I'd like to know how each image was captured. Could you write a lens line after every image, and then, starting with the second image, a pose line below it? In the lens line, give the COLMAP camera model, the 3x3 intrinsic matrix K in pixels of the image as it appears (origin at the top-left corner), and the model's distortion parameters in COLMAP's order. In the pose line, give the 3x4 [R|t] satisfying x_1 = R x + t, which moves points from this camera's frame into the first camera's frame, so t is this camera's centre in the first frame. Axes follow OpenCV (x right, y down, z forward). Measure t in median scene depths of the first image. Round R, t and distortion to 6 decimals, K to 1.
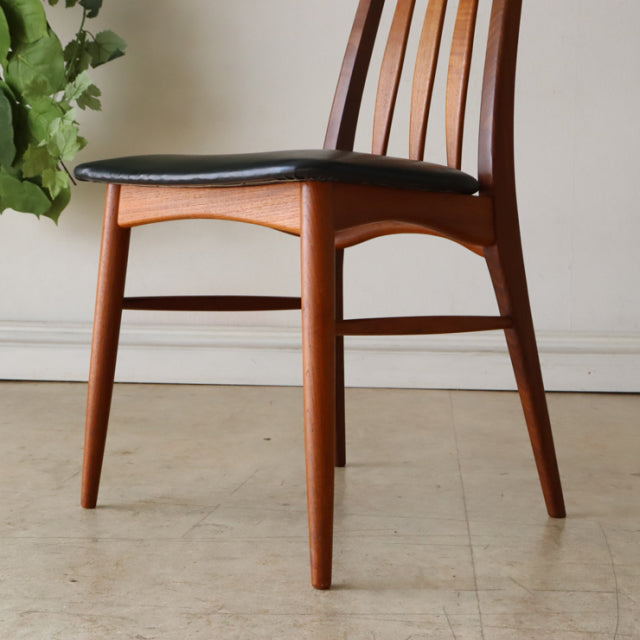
lens RADIAL K [[1278.7, 0, 321.4], [0, 1278.7, 318.2], [0, 0, 1]] dist [0.028393, 0.000000]
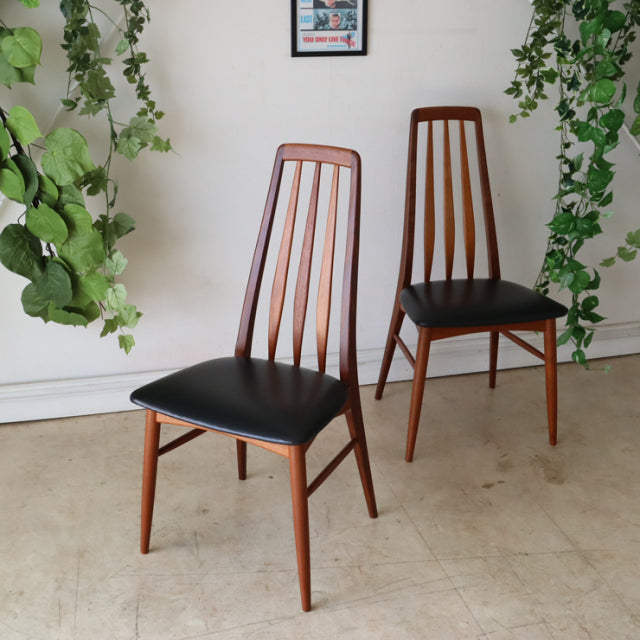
lens RADIAL K [[914.1, 0, 322.2], [0, 914.1, 318.0], [0, 0, 1]] dist [-0.086575, 0.000000]
pose [[0.946243, -0.118688, 0.300895, -0.340227], [0.040532, 0.966422, 0.253743, -0.445987], [-0.320908, -0.227907, 0.919281, -0.102986]]
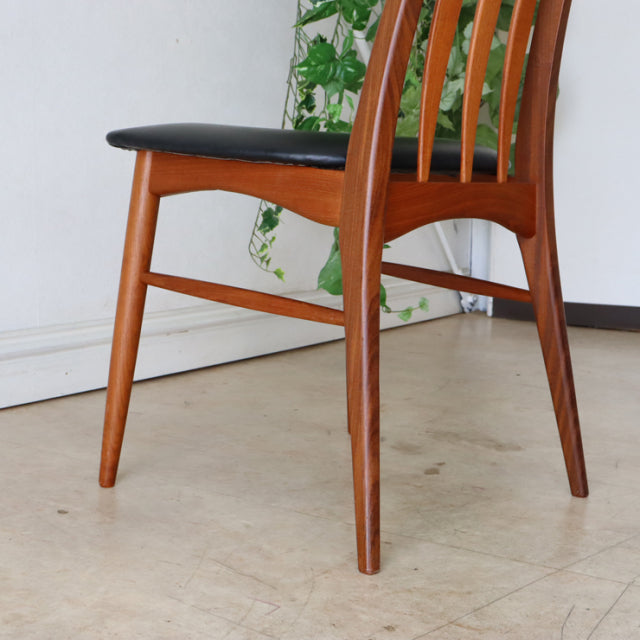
lens RADIAL K [[1158.0, 0, 319.1], [0, 1158.0, 313.5], [0, 0, 1]] dist [-0.014846, 0.000000]
pose [[0.494588, -0.105080, 0.862752, -0.478814], [0.066133, 0.994337, 0.083195, -0.065592], [-0.866608, 0.015909, 0.498736, 0.608422]]
